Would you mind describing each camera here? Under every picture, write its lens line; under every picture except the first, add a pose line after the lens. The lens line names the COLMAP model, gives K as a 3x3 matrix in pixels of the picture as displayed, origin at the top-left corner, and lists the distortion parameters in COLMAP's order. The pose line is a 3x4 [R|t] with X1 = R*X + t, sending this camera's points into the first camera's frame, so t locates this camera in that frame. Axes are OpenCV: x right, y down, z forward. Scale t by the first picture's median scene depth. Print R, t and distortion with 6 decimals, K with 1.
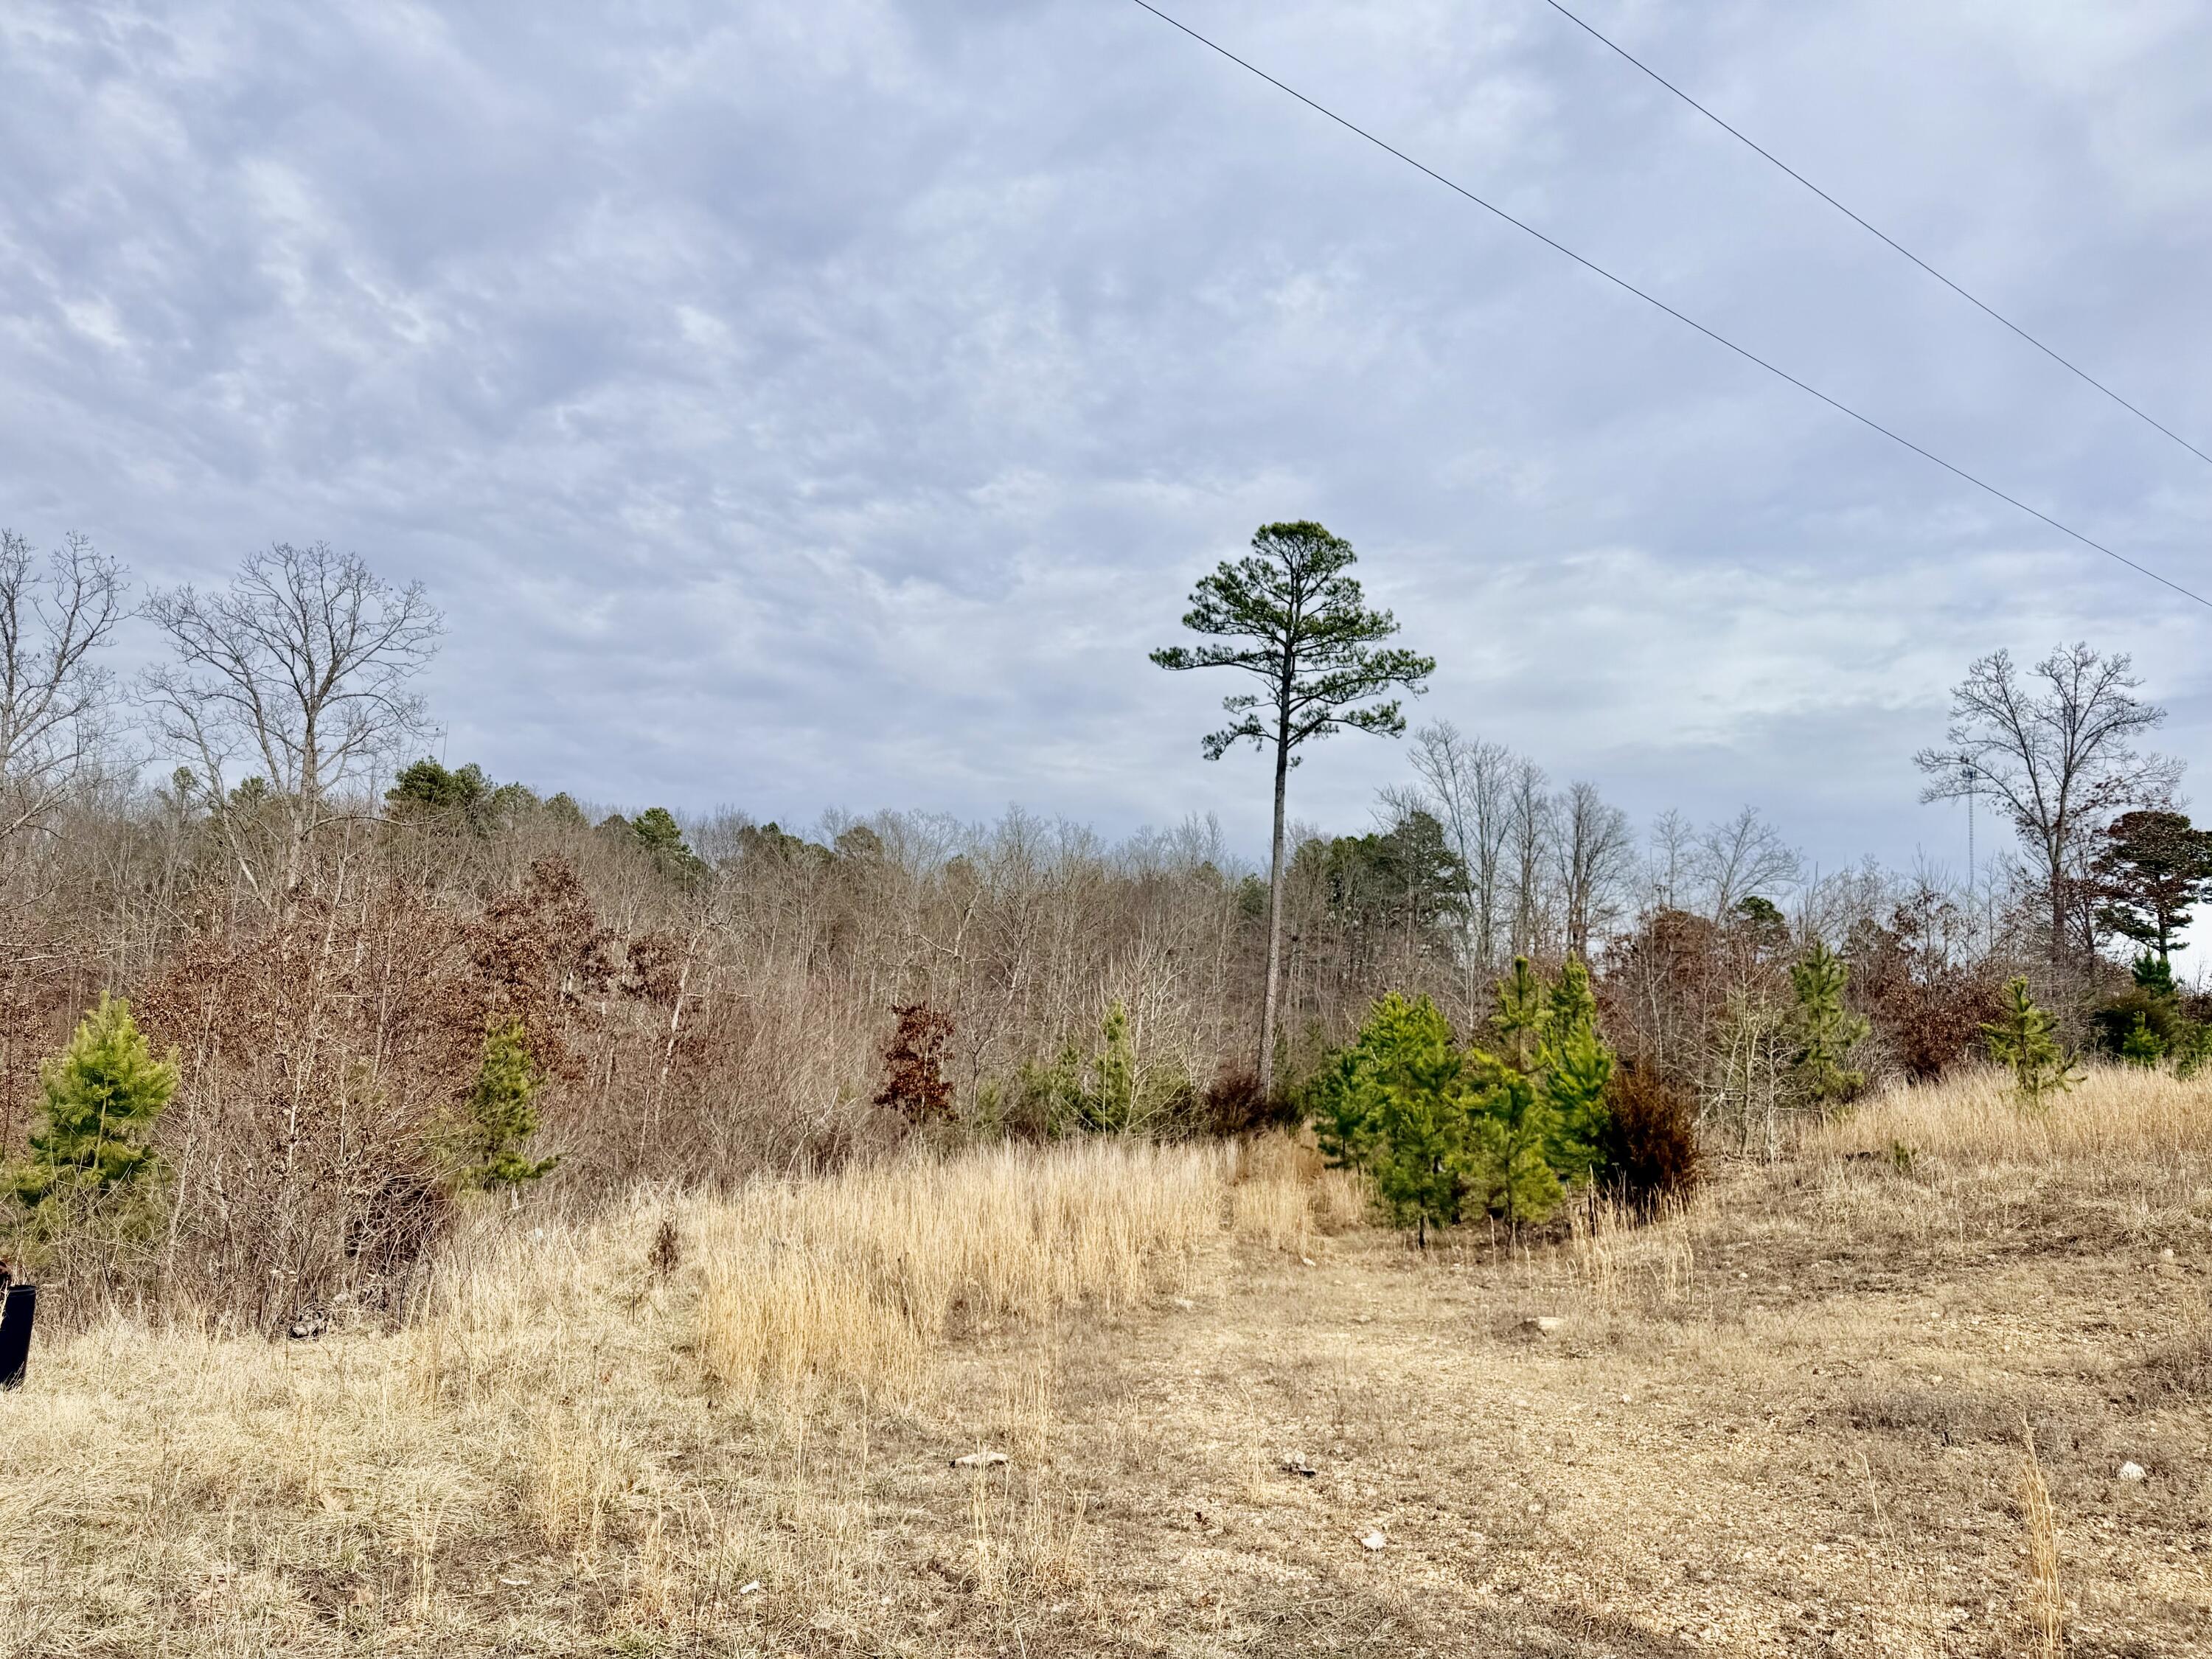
lens RADIAL K [[1560.6, 0, 1106.0], [0, 1560.6, 829.5], [0, 0, 1]] dist [0.026880, -0.033620]
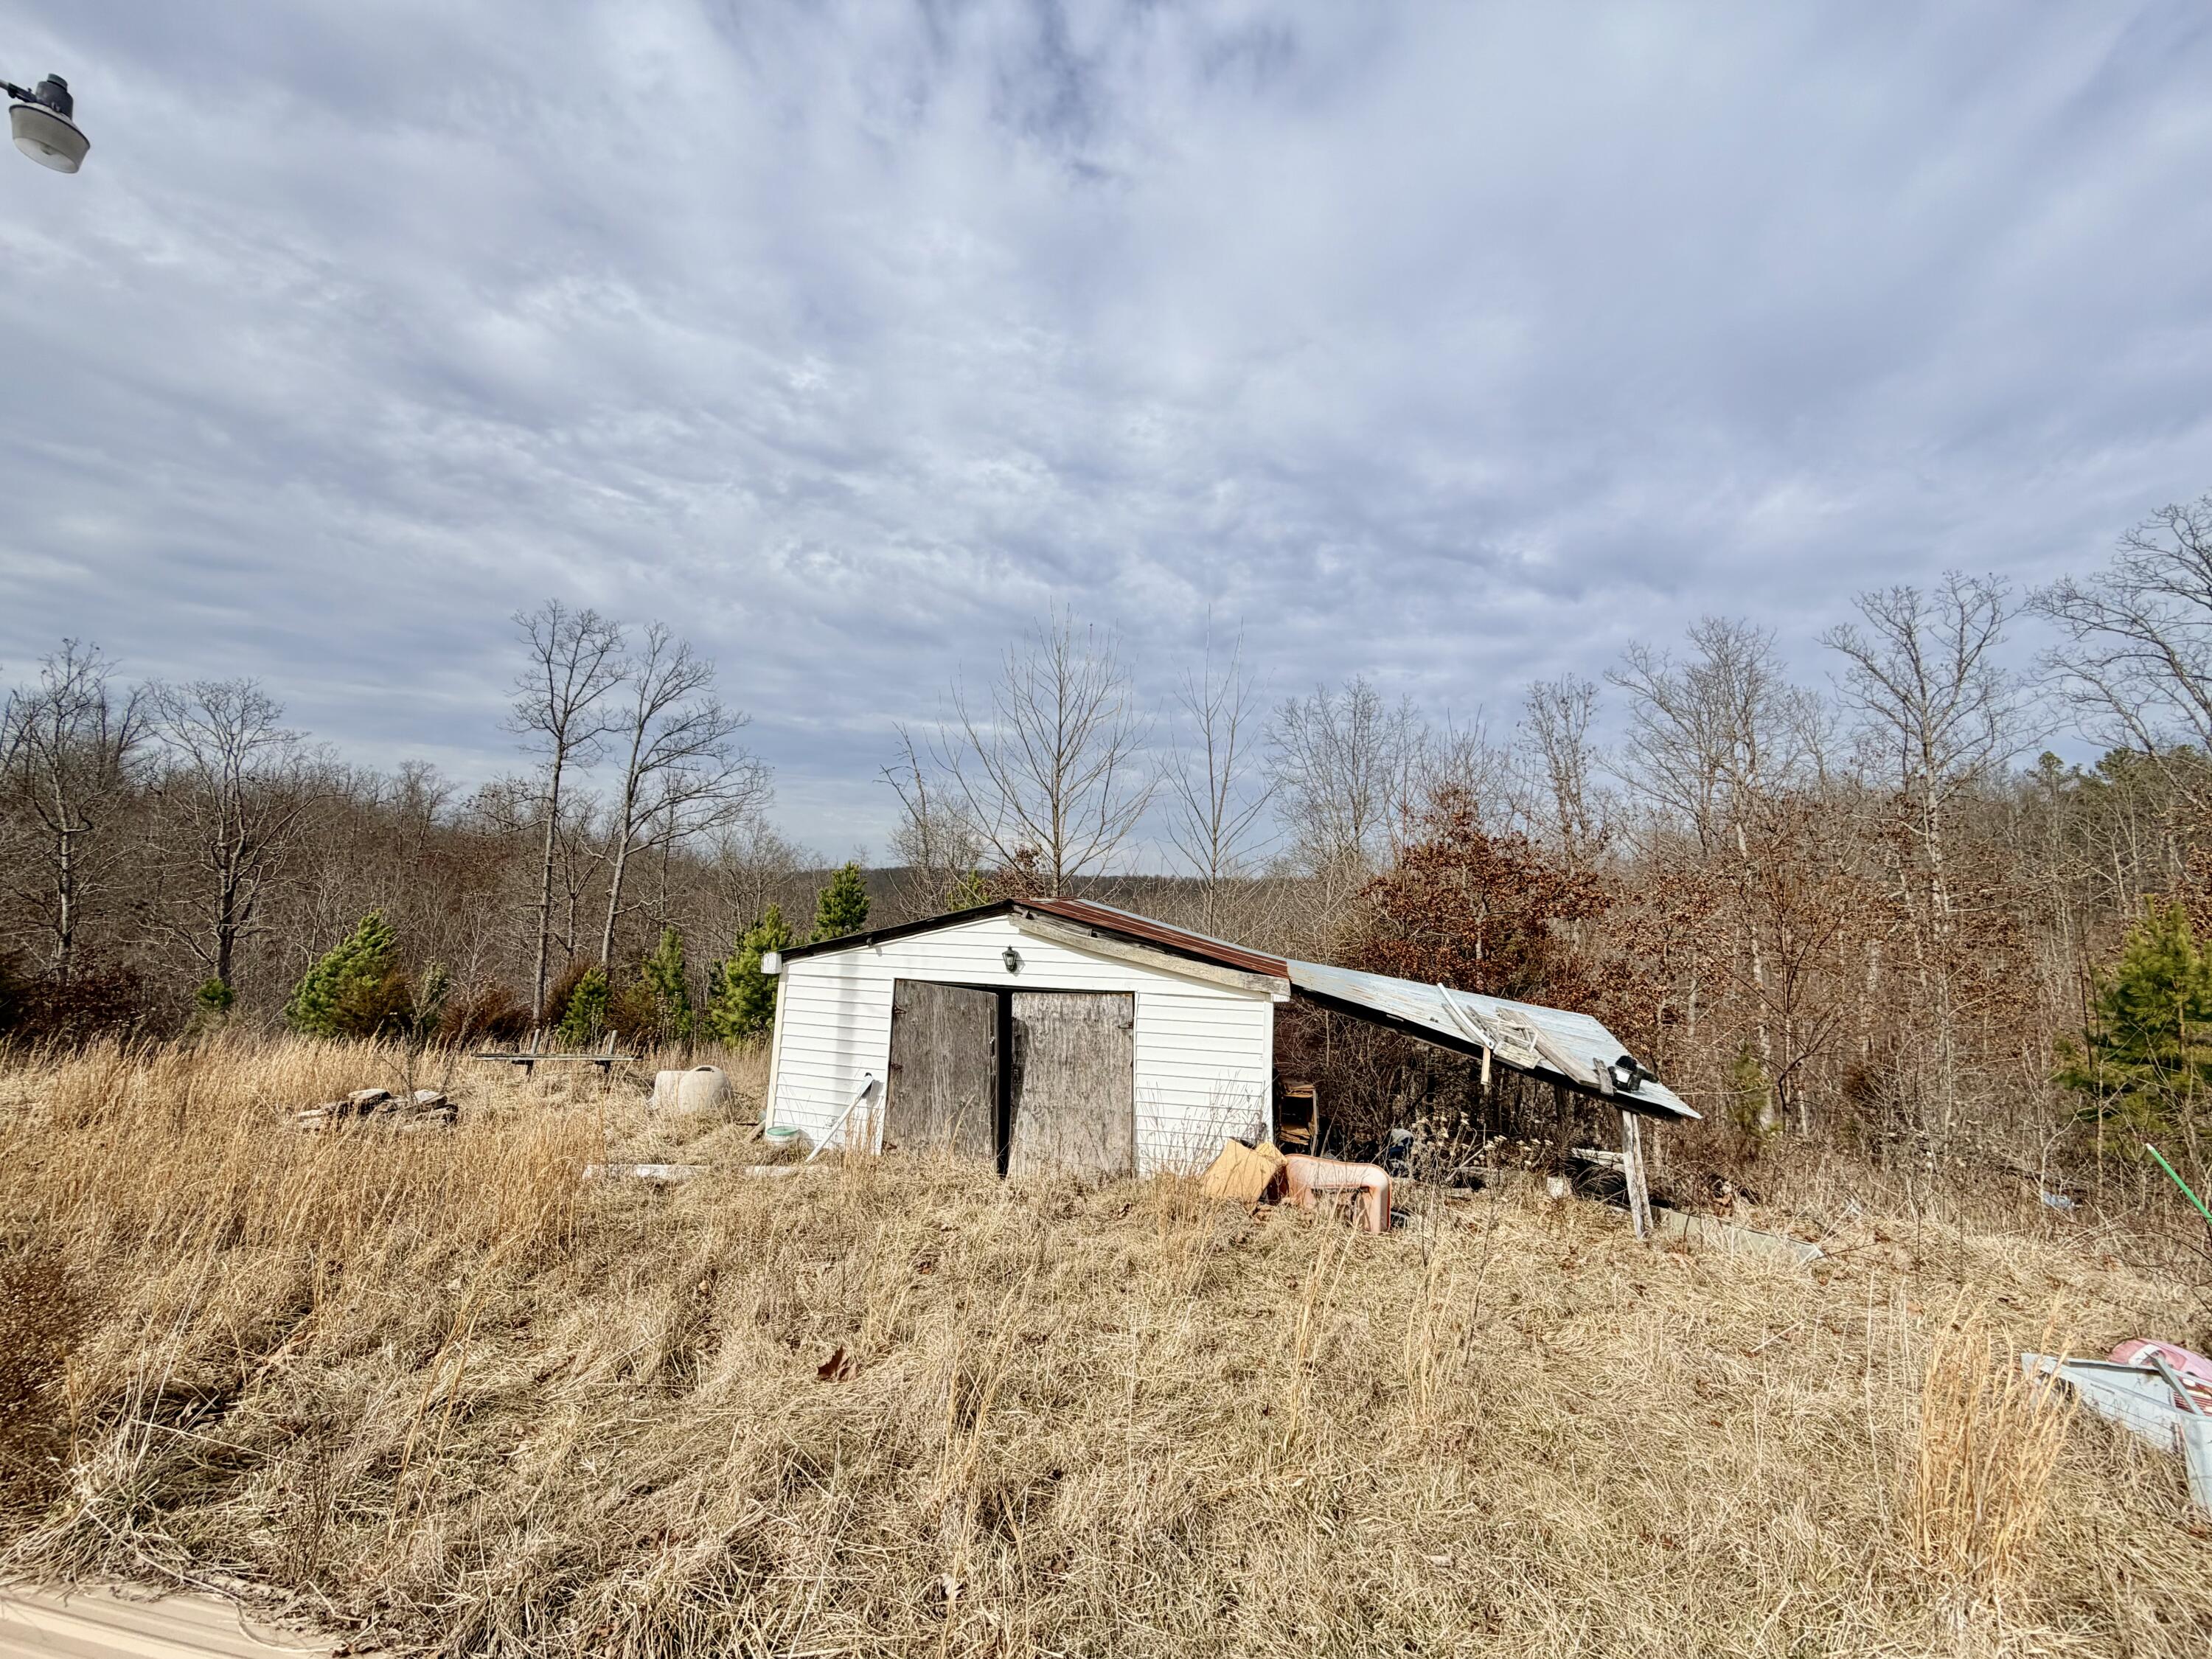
lens RADIAL K [[877.3, 0, 1095.2], [0, 877.3, 832.8], [0, 0, 1]] dist [-0.000259, 0.000220]
pose [[0.203239, -0.120770, -0.971653, -0.103474], [0.121196, 0.987835, -0.097431, 0.016598], [0.971599, -0.097959, 0.215403, 0.104806]]
